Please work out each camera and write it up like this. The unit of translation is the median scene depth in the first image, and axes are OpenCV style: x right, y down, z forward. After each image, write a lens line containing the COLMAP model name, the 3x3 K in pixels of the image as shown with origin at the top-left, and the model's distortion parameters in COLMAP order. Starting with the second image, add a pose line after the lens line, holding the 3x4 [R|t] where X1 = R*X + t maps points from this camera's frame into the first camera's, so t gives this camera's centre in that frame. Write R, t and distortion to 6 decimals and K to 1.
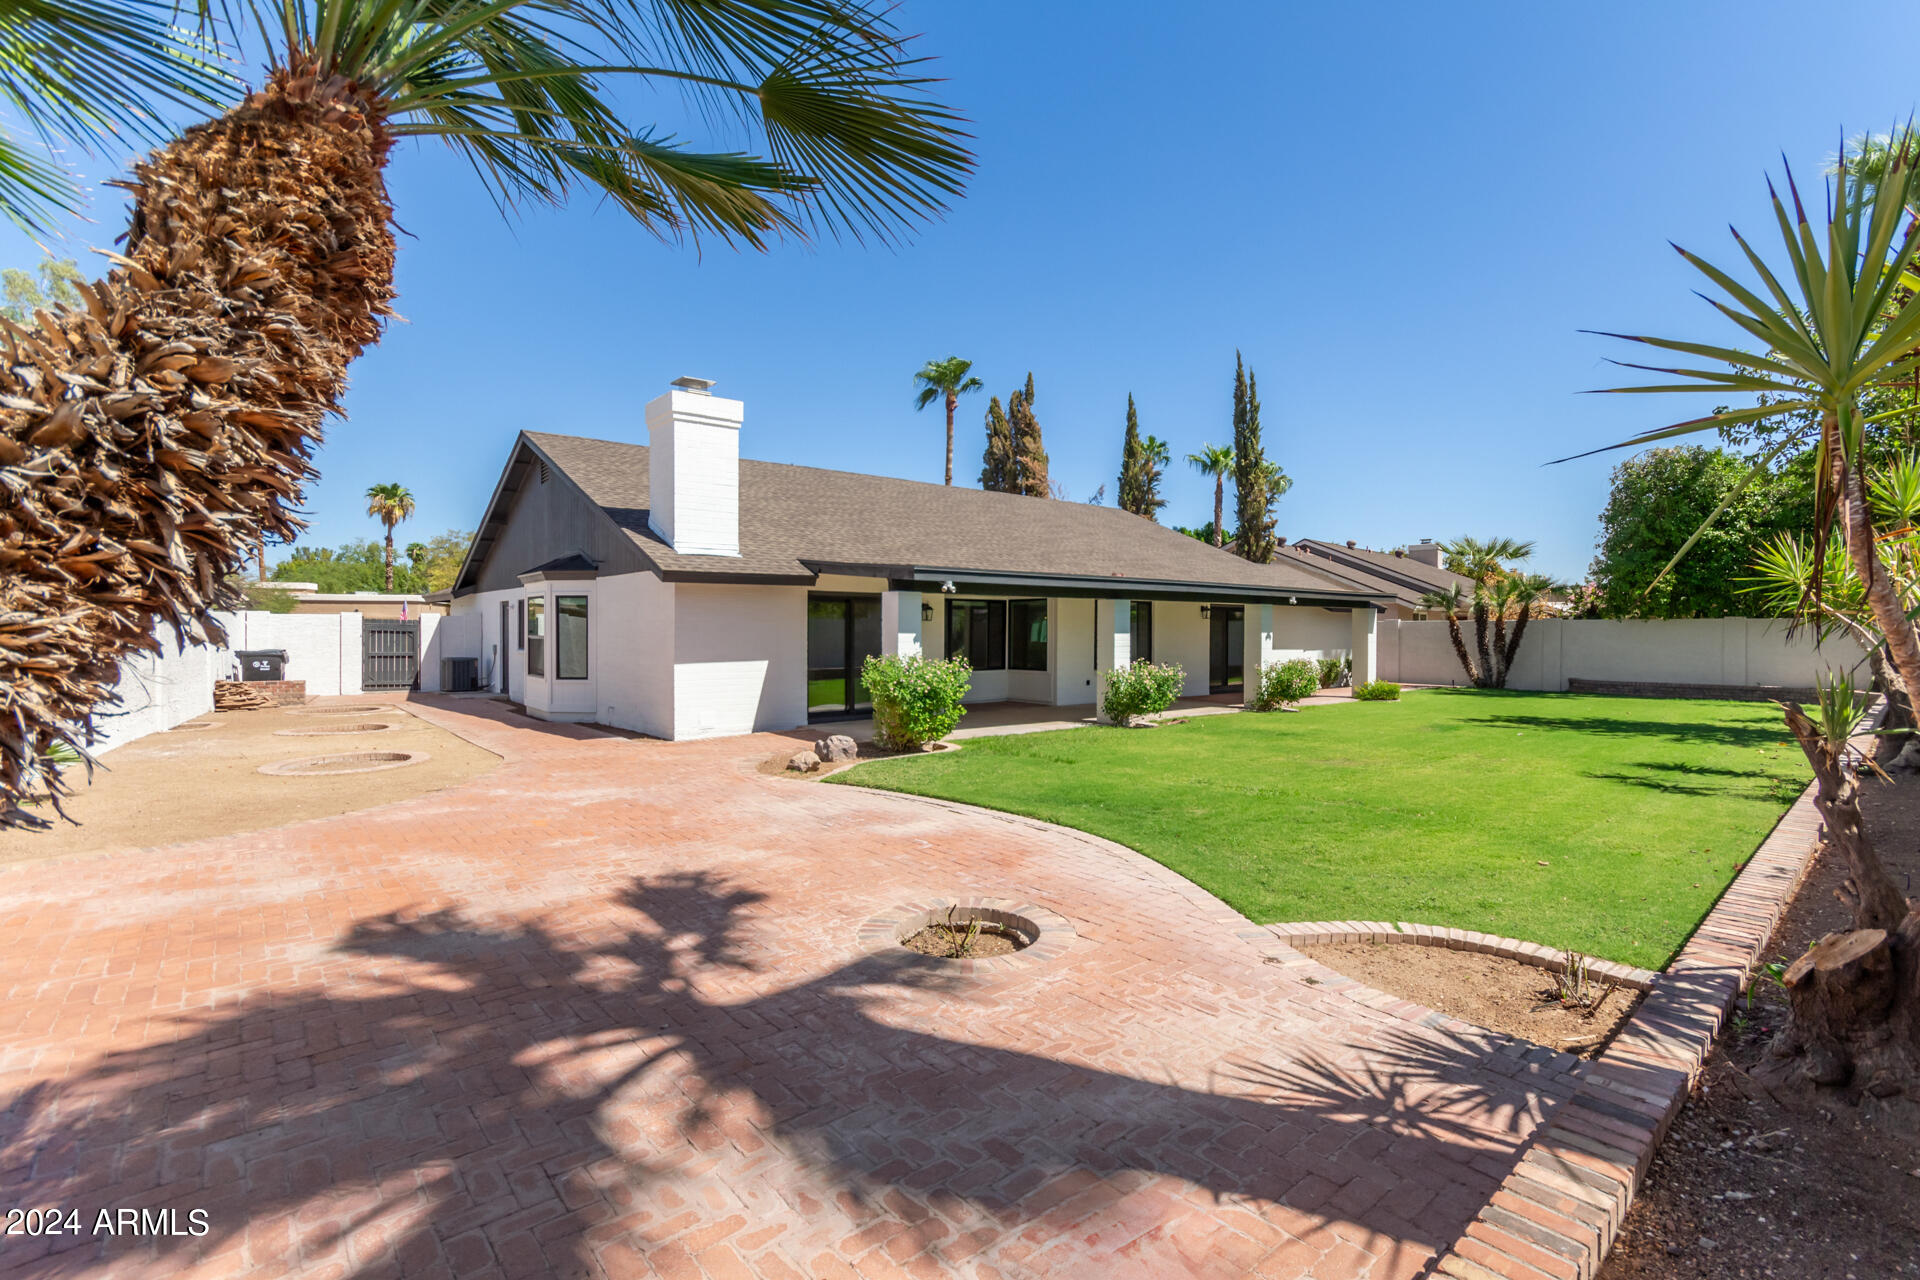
lens RADIAL K [[922.8, 0, 971.8], [0, 922.8, 641.9], [0, 0, 1]] dist [0.016756, -0.008360]
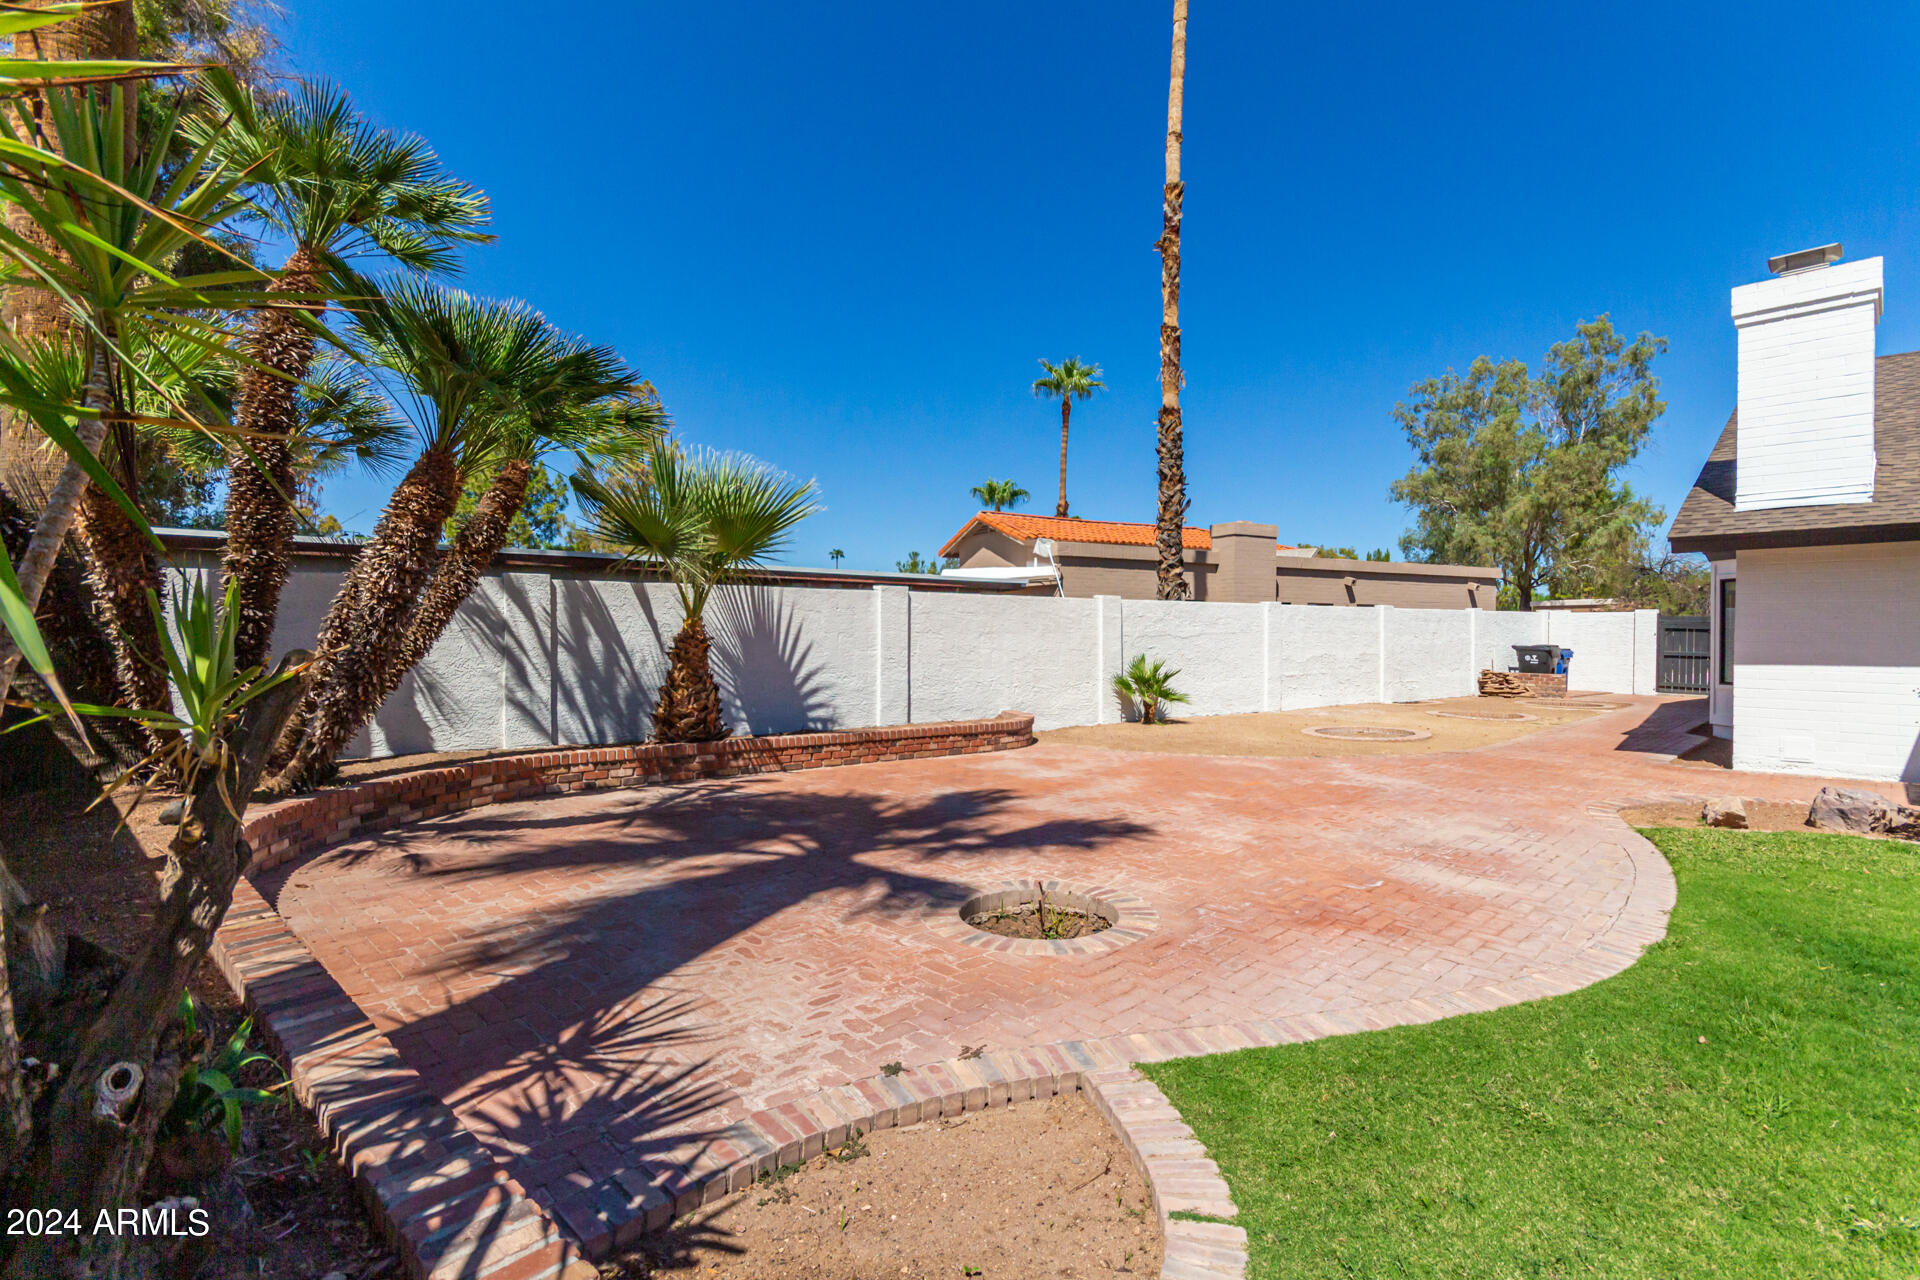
lens RADIAL K [[922.8, 0, 971.8], [0, 922.8, 641.9], [0, 0, 1]] dist [0.016756, -0.008360]
pose [[0.031448, 0.008057, -0.999473, 1.278988], [-0.021176, 0.999748, 0.007393, 0.044810], [0.999281, 0.020932, 0.031611, 1.236503]]
